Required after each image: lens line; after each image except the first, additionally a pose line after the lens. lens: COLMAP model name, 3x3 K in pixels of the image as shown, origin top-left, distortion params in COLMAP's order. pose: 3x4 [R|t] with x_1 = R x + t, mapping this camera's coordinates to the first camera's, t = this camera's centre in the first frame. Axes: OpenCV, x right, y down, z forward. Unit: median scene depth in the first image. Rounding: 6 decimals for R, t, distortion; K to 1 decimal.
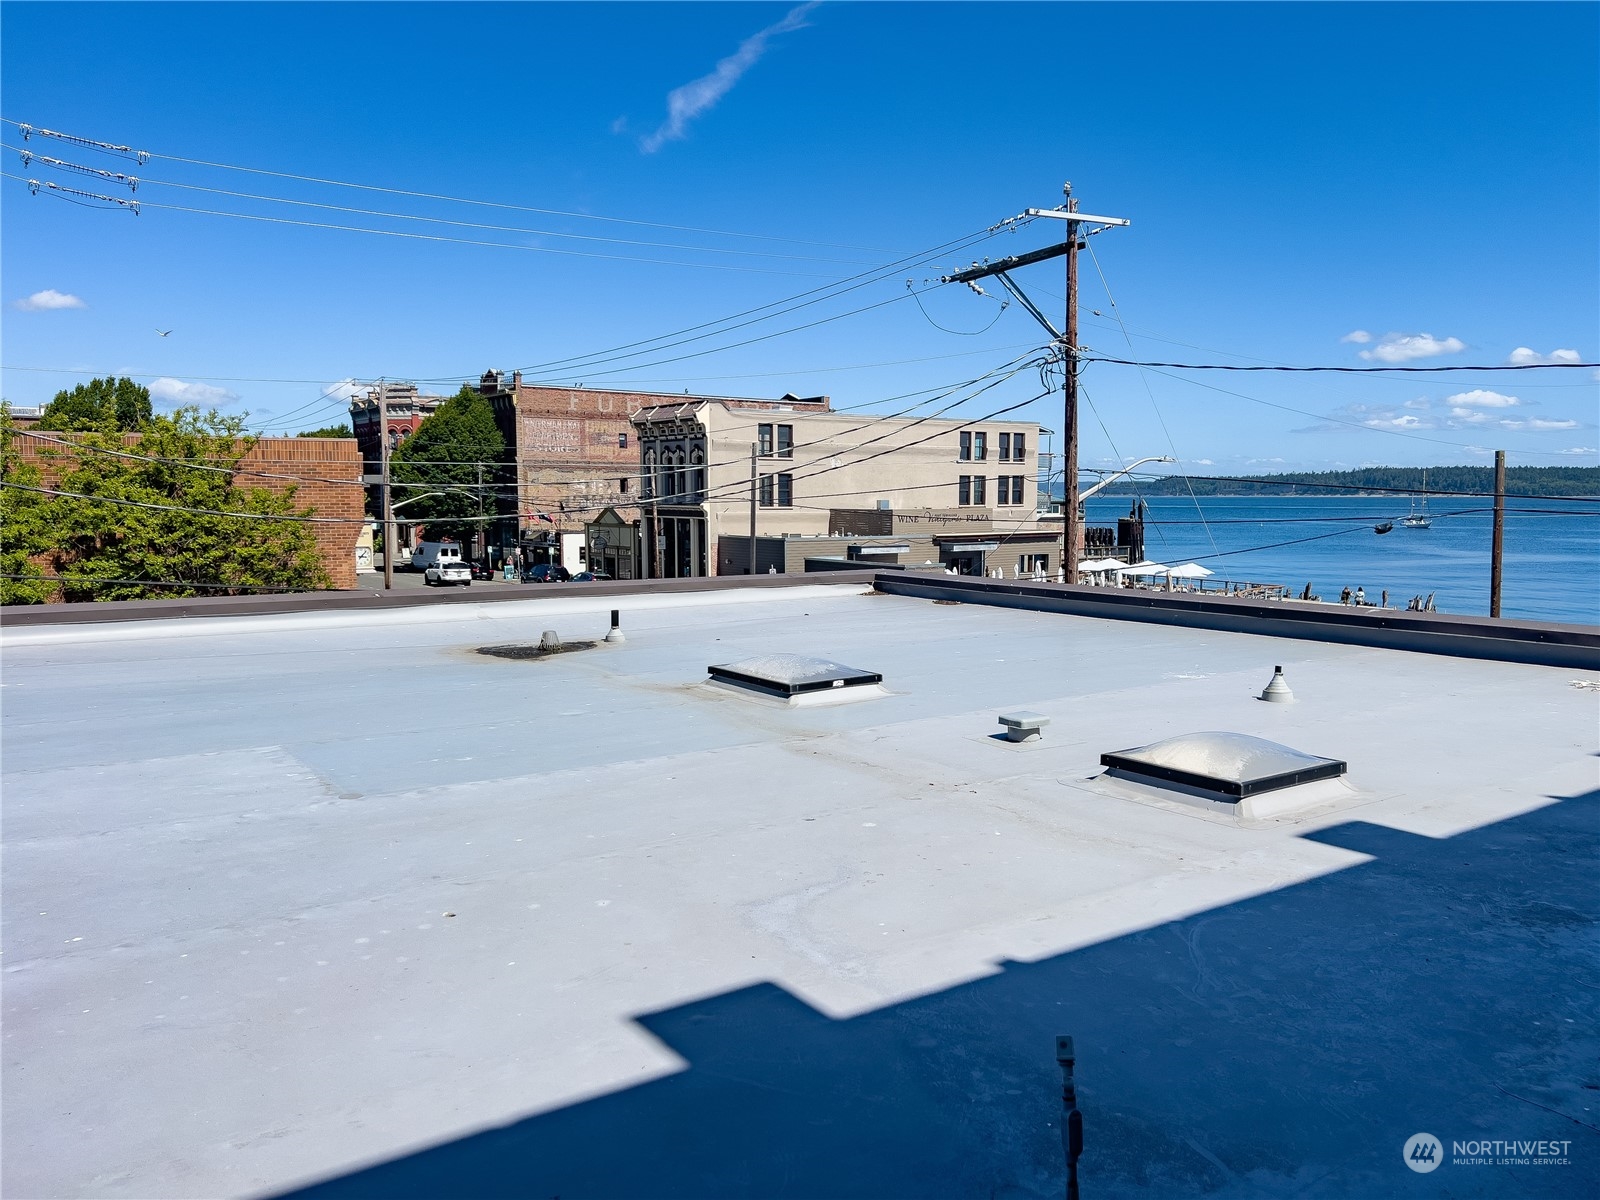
lens RADIAL K [[1164.5, 0, 826.8], [0, 1164.5, 613.5], [0, 0, 1]] dist [0.061658, -0.076673]
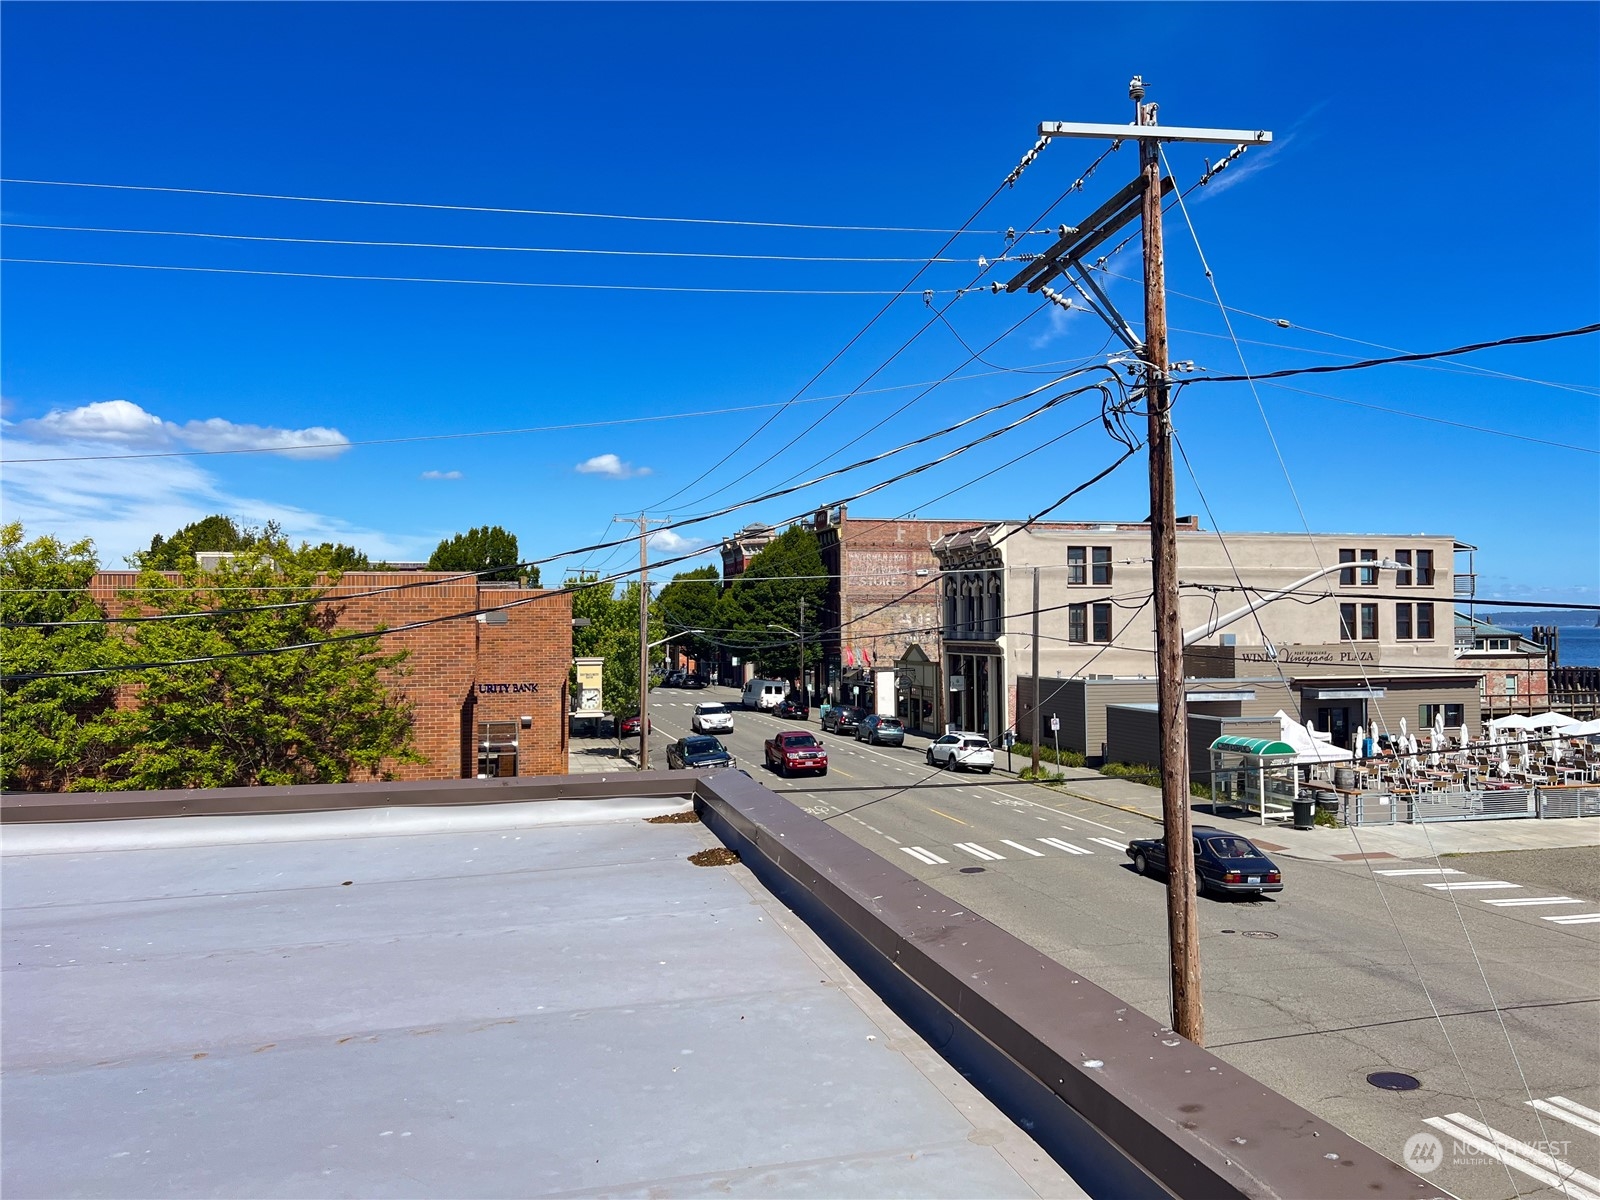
lens RADIAL K [[1164.5, 0, 826.8], [0, 1164.5, 613.5], [0, 0, 1]] dist [0.061658, -0.076673]
pose [[0.934951, -0.011548, -0.354588, 0.258320], [-0.029042, 0.993624, -0.108936, -0.046908], [0.353585, 0.112147, 0.928655, 0.446925]]
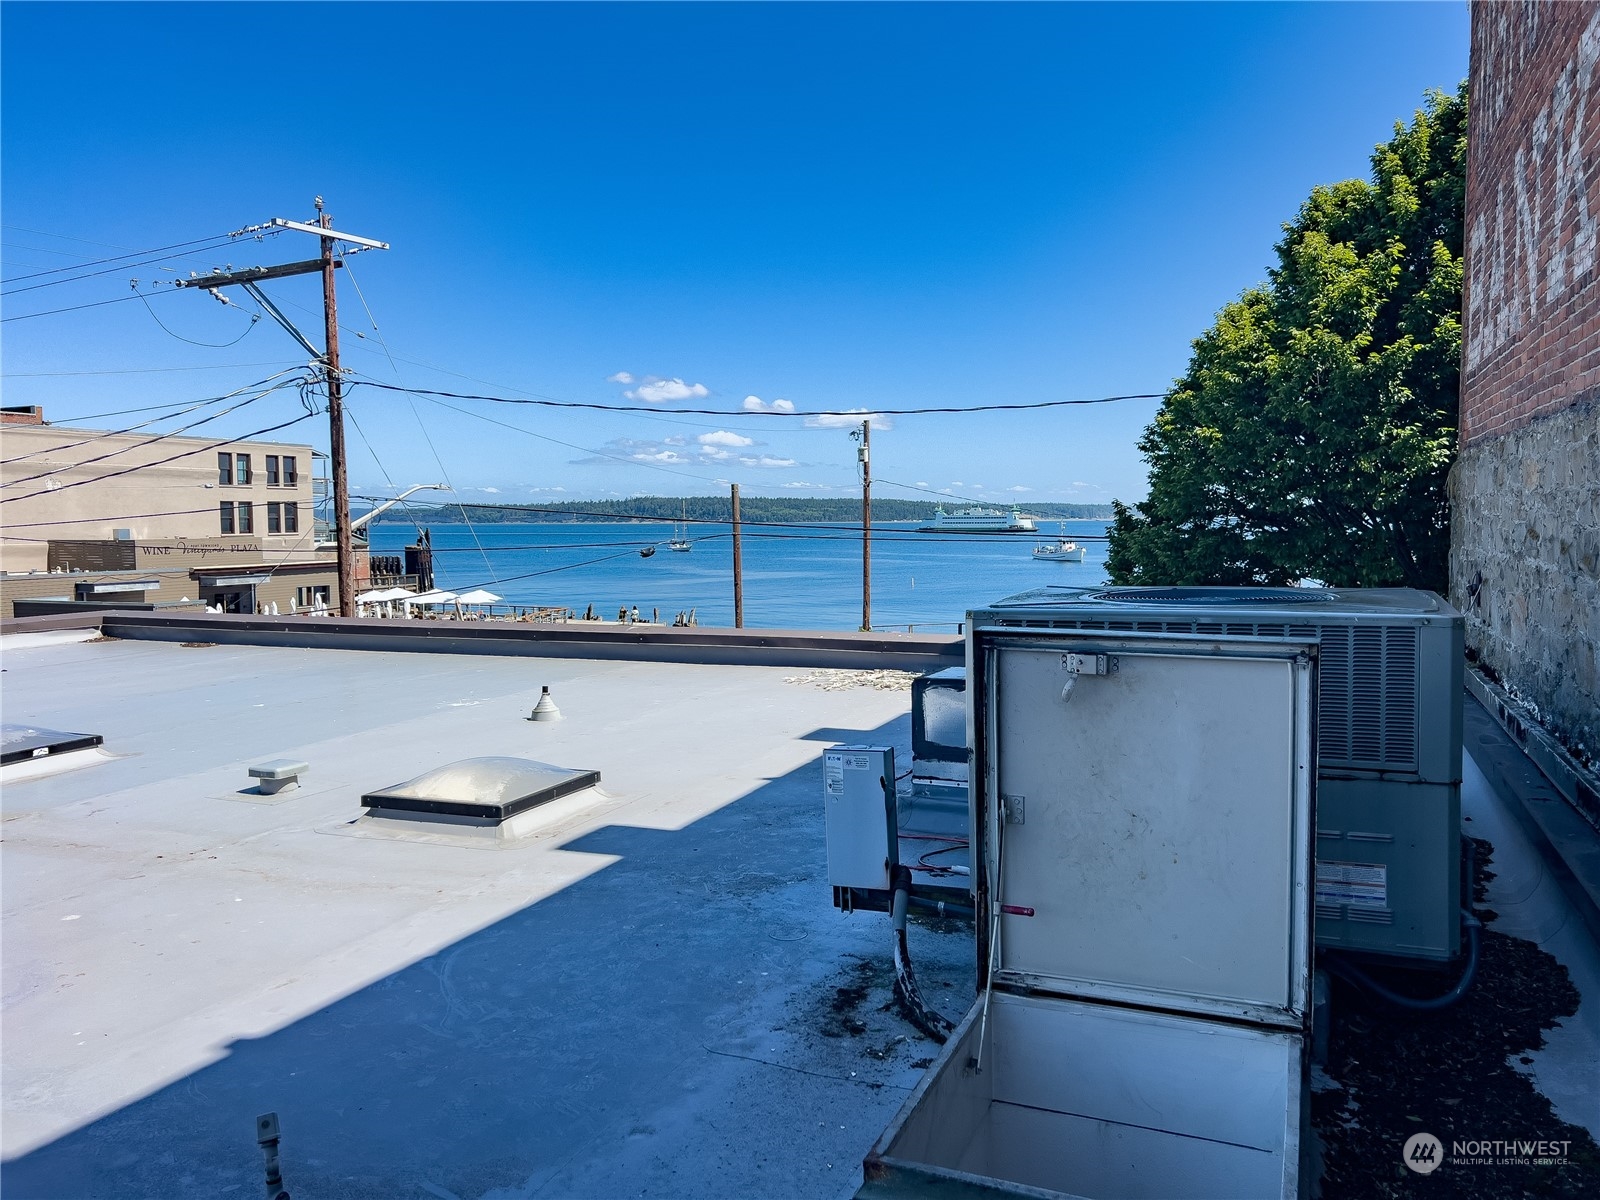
lens RADIAL K [[1167.2, 0, 800.0], [0, 1167.2, 600.0], [0, 0, 1]] dist [0.063802, -0.085775]
pose [[0.844243, -0.041516, 0.534350, 0.009433], [0.059992, 0.998050, -0.017241, -0.000247], [-0.532593, 0.046613, 0.845087, -0.003049]]
